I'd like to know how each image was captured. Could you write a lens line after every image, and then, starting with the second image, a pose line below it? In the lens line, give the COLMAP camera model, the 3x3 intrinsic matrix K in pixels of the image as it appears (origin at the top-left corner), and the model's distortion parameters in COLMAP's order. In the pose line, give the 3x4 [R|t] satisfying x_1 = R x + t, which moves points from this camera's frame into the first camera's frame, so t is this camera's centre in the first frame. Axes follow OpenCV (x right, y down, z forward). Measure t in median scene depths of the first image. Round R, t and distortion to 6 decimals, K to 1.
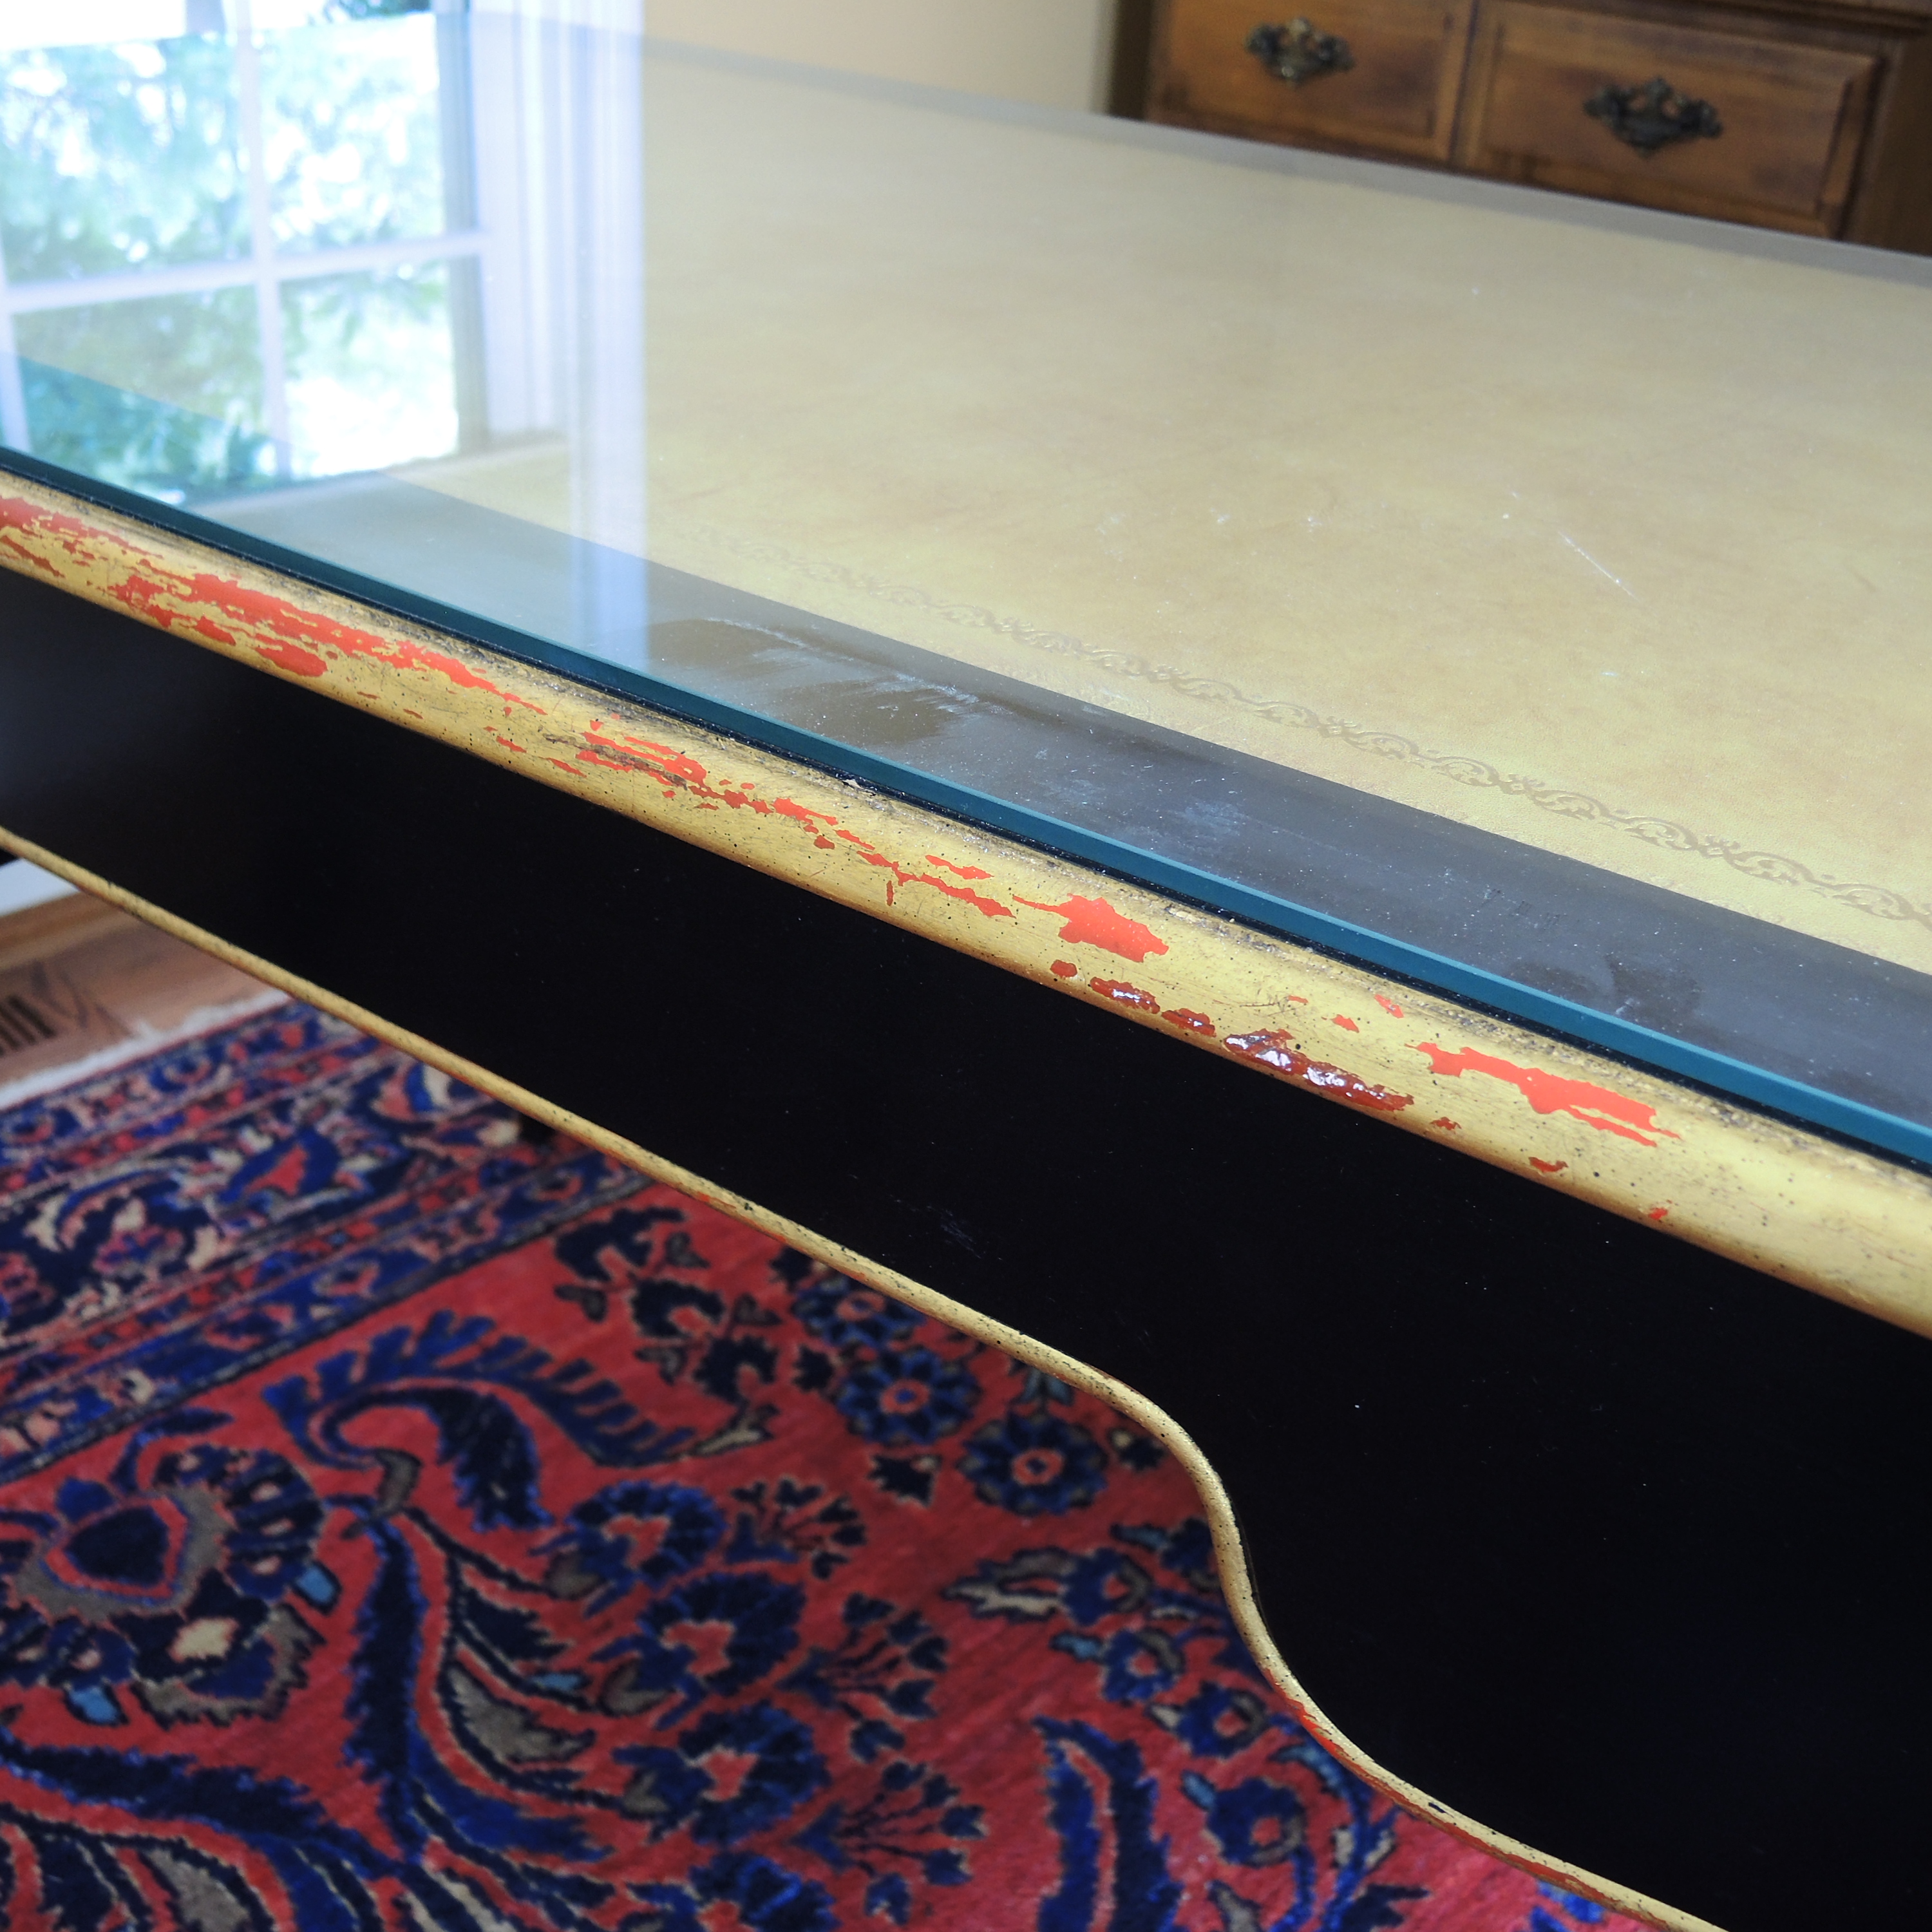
lens RADIAL K [[2149.3, 0, 981.0], [0, 2149.3, 967.2], [0, 0, 1]] dist [-0.021137, 0.000000]
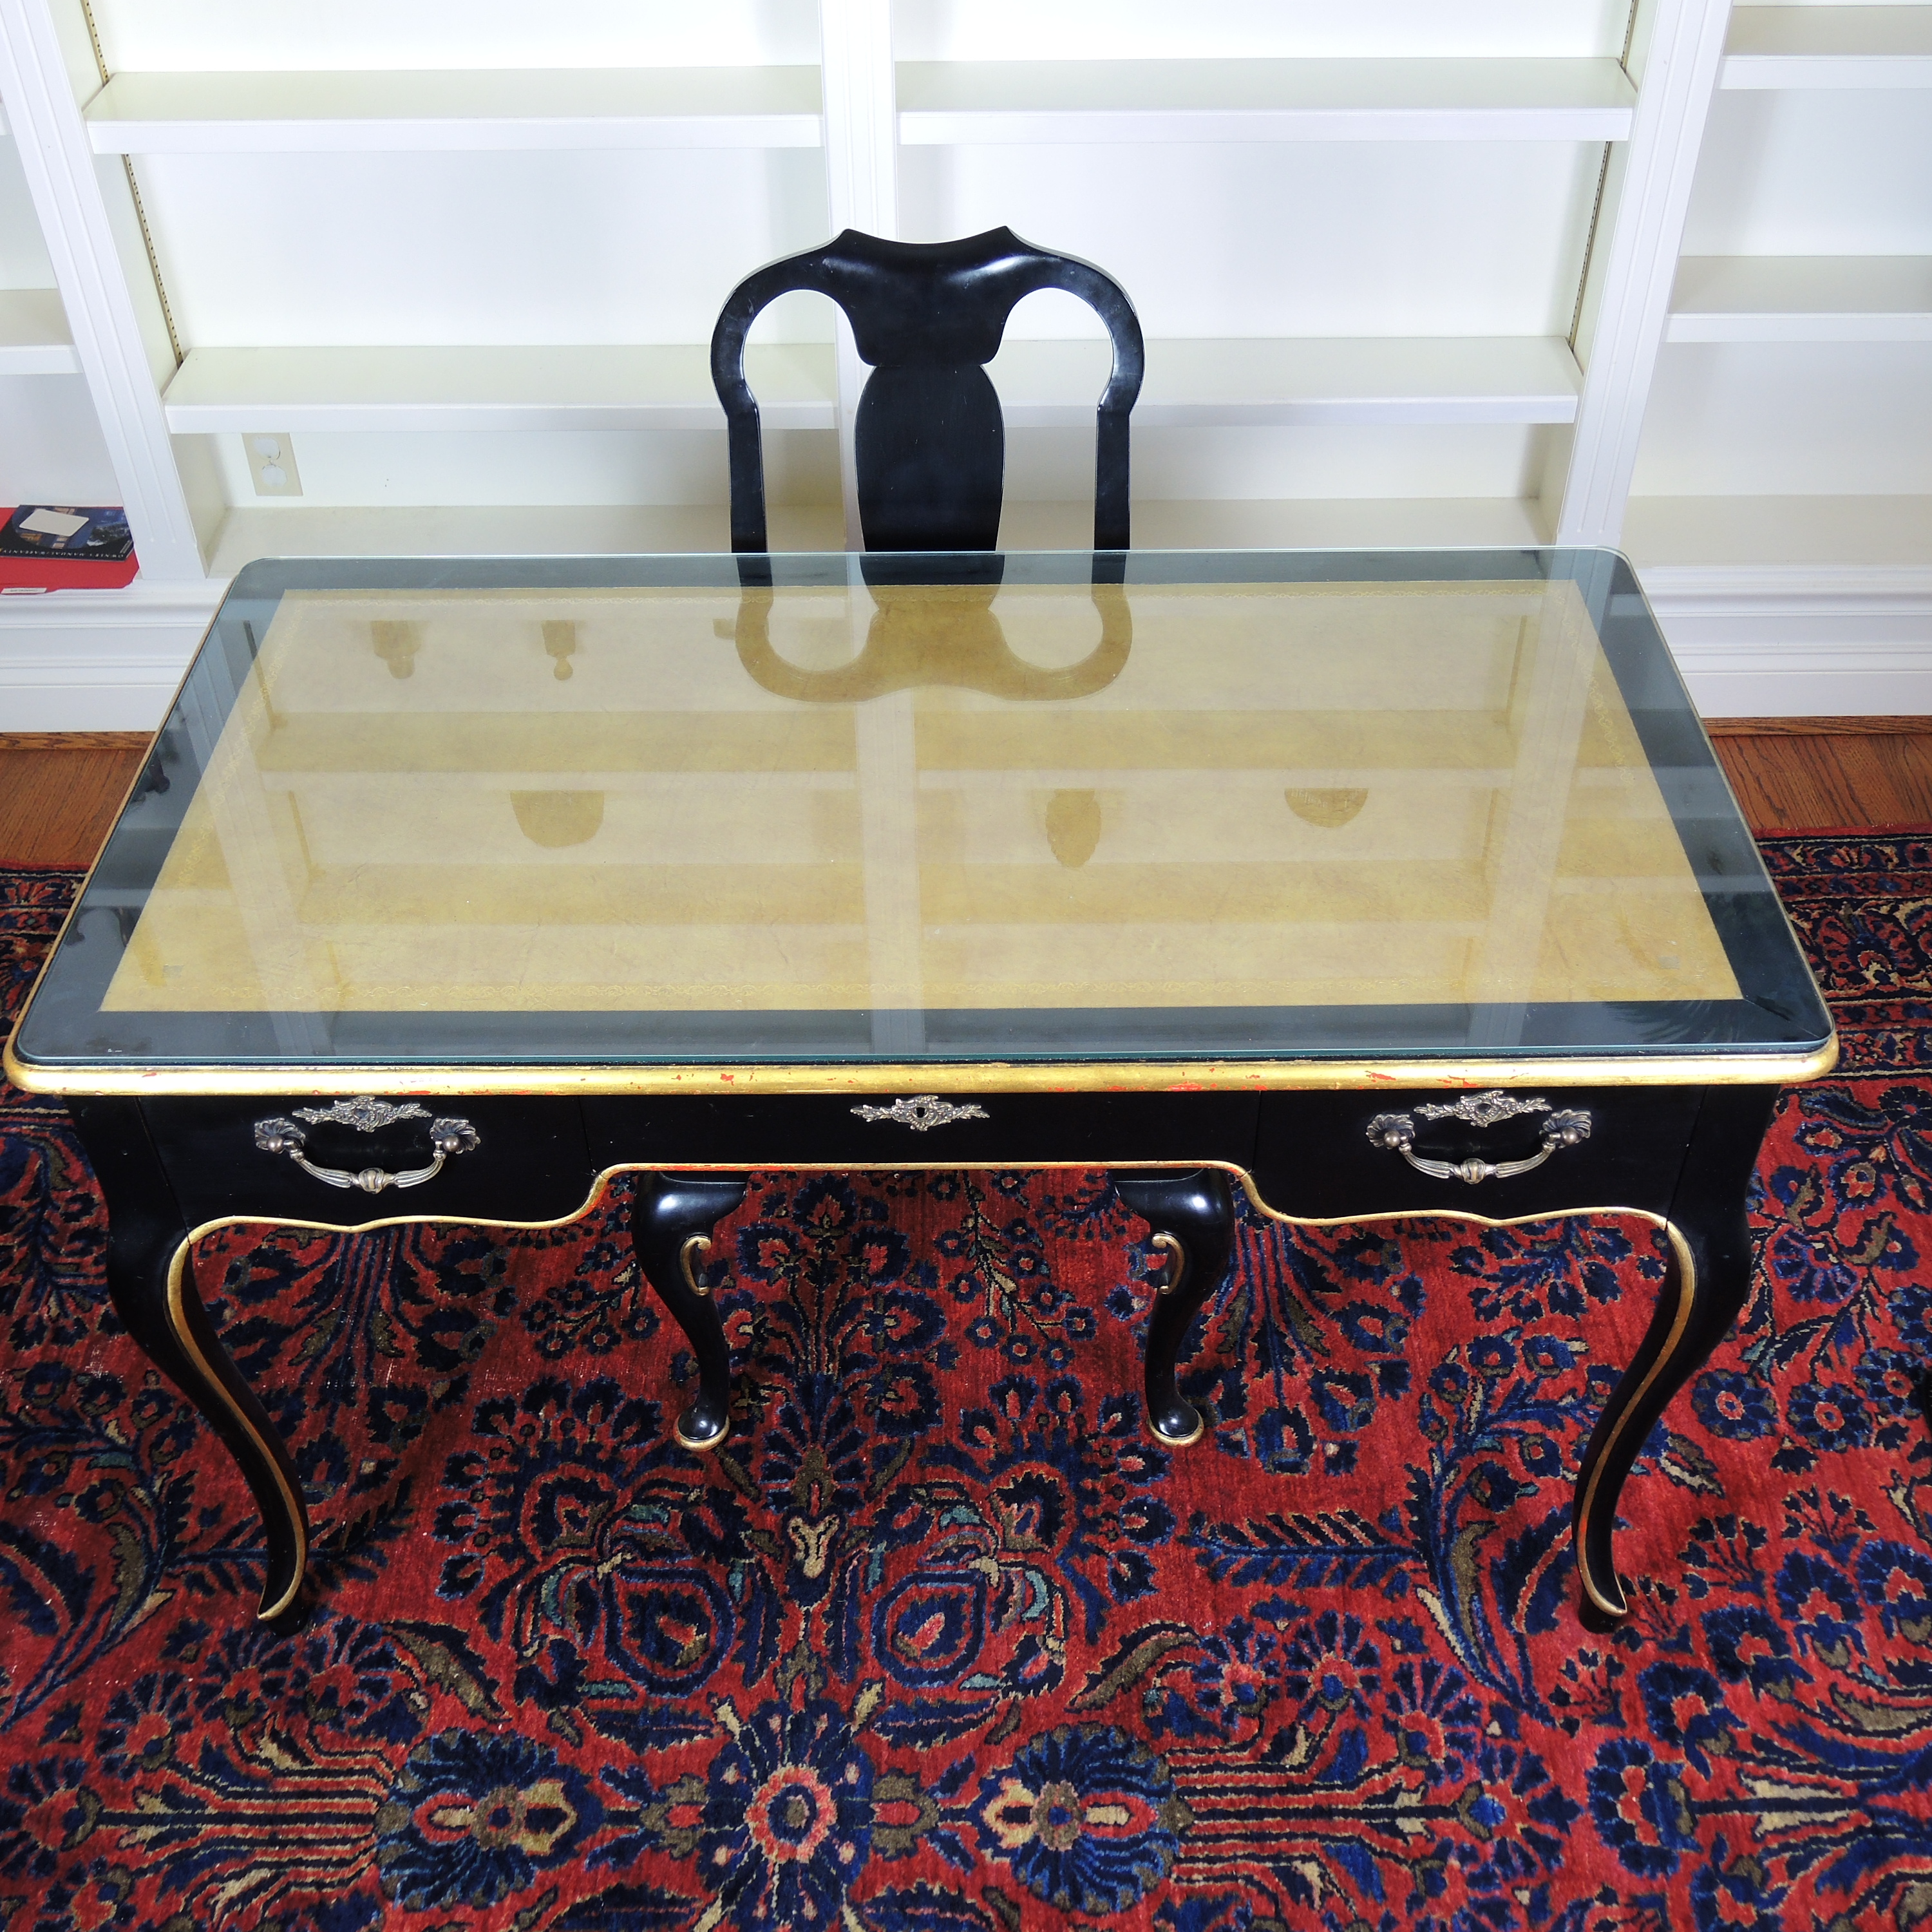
lens RADIAL K [[2149.3, 0, 961.8], [0, 2149.3, 965.8], [0, 0, 1]] dist [-0.021137, 0.000000]
pose [[-0.711983, 0.422452, -0.560905, 0.776969], [-0.377716, 0.442975, 0.813083, -0.846280], [0.591956, 0.790764, -0.155824, 0.229440]]
